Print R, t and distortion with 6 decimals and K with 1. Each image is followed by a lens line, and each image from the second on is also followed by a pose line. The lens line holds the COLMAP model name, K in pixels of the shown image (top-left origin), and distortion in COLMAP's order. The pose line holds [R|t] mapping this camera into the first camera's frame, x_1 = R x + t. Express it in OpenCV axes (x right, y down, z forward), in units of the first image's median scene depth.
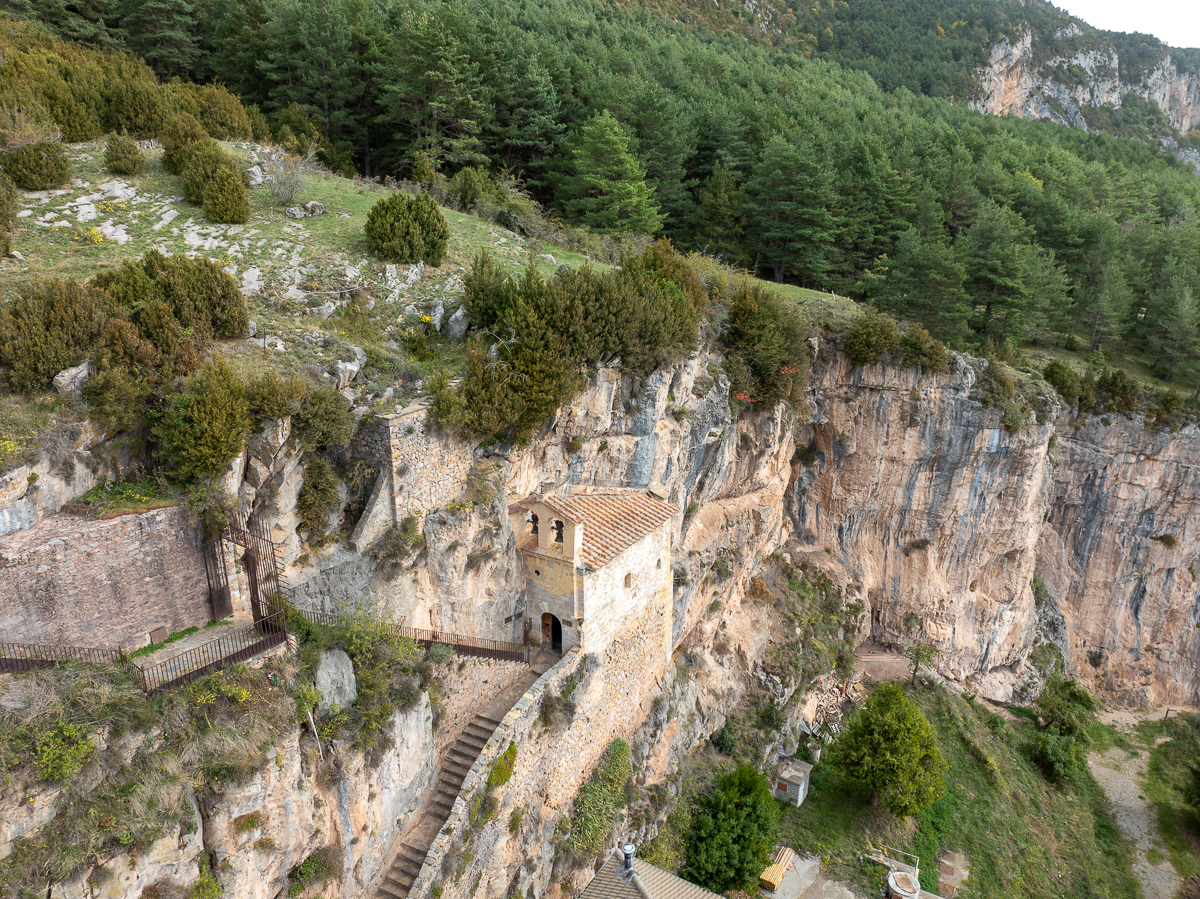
lens RADIAL K [[1991.1, 0, 594.5], [0, 1991.1, 447.0], [0, 0, 1]] dist [-0.023202, 0.000000]
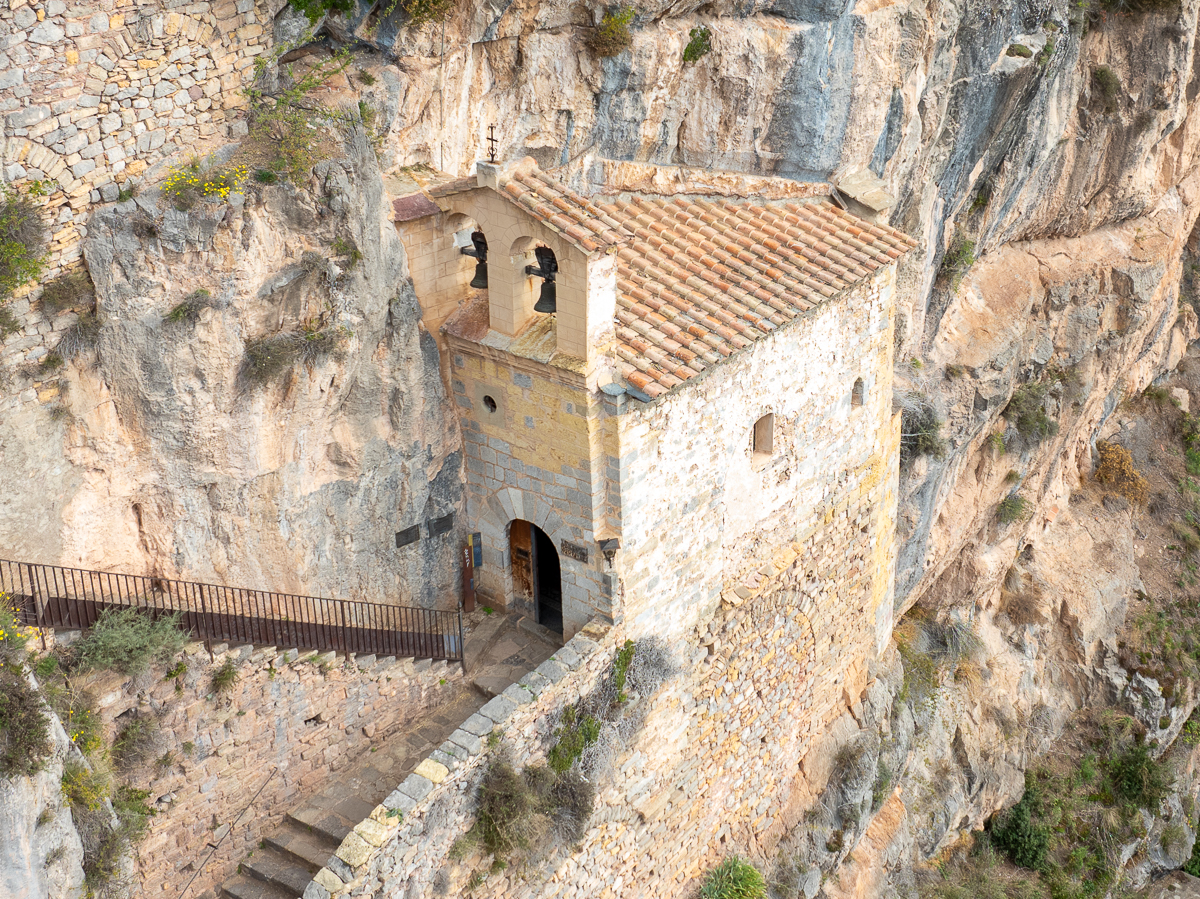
lens RADIAL K [[1991.1, 0, 602.5], [0, 1991.1, 462.1], [0, 0, 1]] dist [-0.023202, 0.000000]
pose [[0.990366, 0.028608, -0.135486, 0.036558], [-0.018762, 0.997126, 0.073401, 0.046667], [0.137196, -0.070152, 0.988057, 0.647937]]
